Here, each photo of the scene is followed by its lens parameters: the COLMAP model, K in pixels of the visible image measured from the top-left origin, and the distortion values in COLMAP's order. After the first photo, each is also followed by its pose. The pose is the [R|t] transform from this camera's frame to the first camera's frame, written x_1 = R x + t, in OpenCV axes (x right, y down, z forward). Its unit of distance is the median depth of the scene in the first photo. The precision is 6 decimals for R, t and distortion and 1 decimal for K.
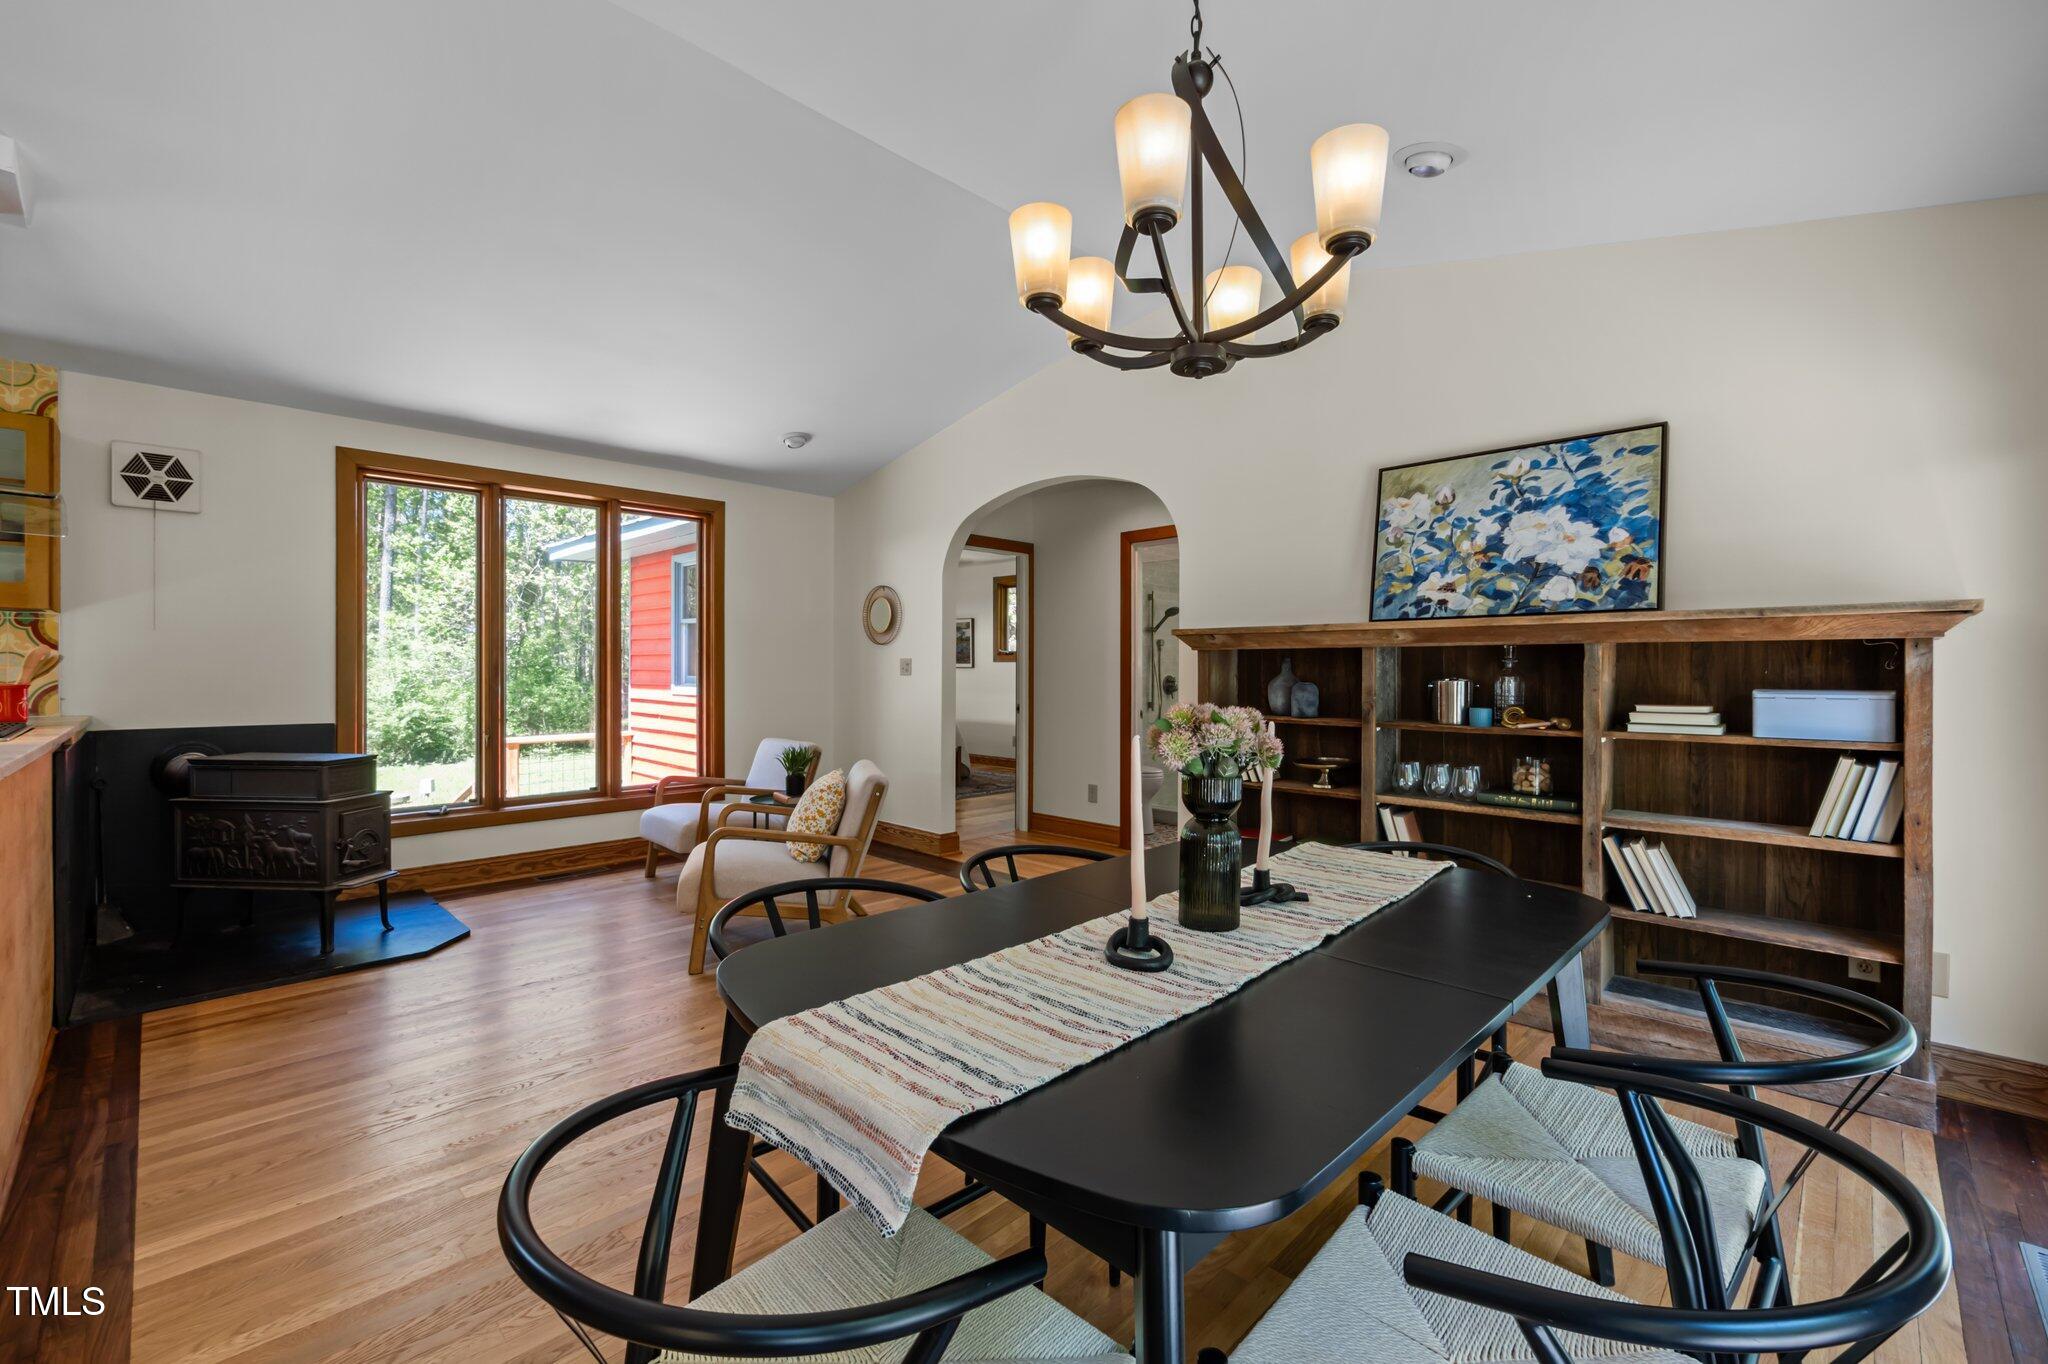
lens RADIAL K [[873.3, 0, 1032.0], [0, 873.3, 670.6], [0, 0, 1]] dist [-0.001557, 0.000572]
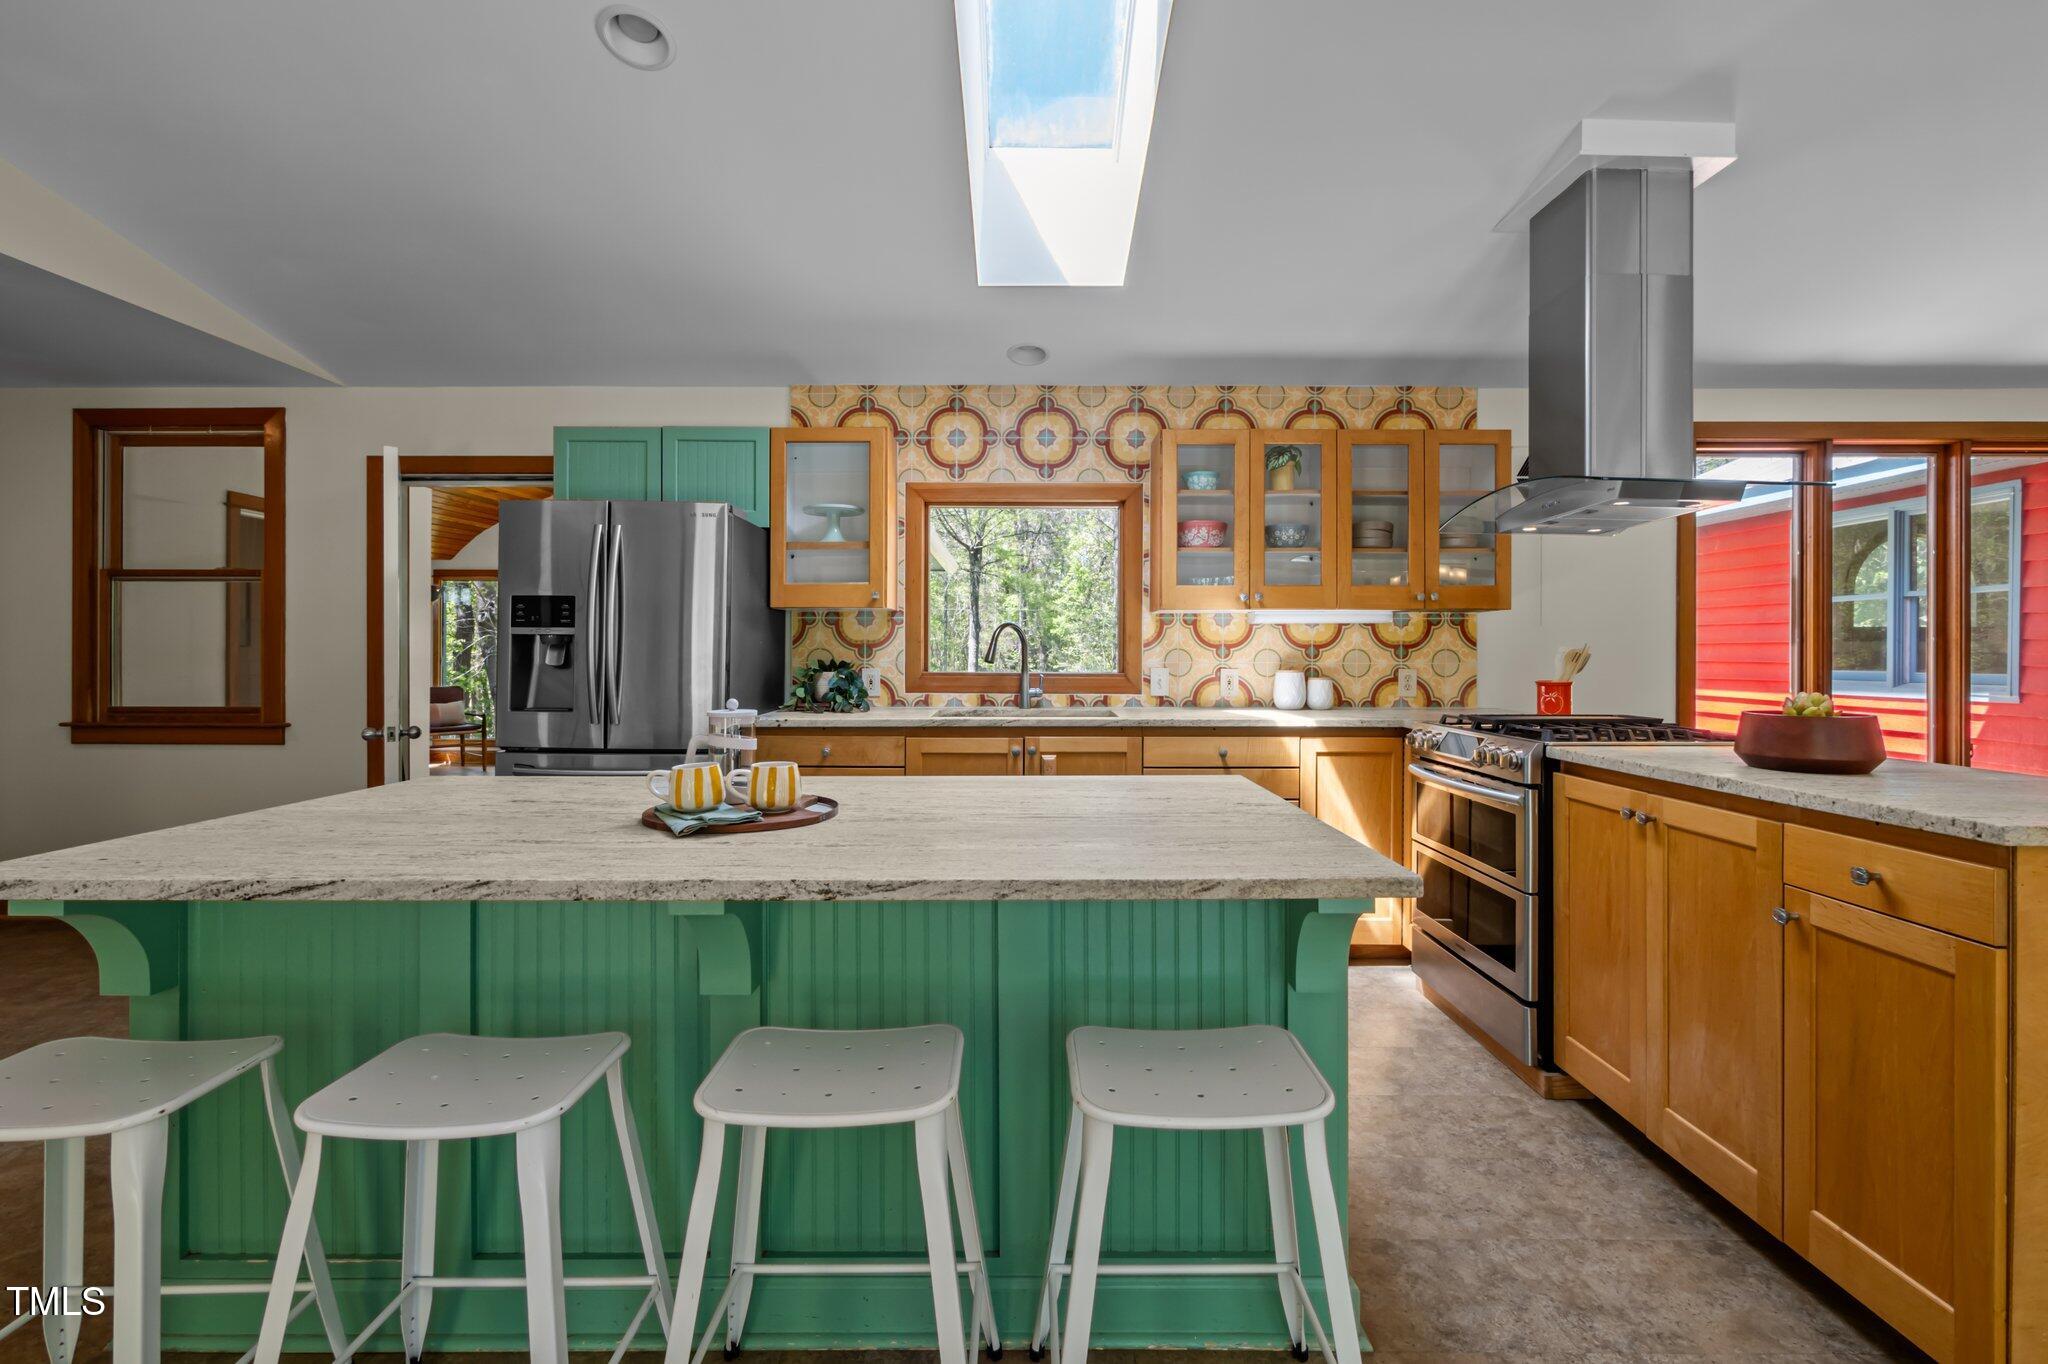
lens RADIAL K [[901.4, 0, 1024.8], [0, 901.4, 652.6], [0, 0, 1]] dist [-0.002606, 0.000265]
pose [[0.691825, -0.002080, -0.722062, -0.731740], [-0.002021, 0.999986, -0.004817, -0.010311], [0.722062, 0.004792, 0.691812, -0.187076]]
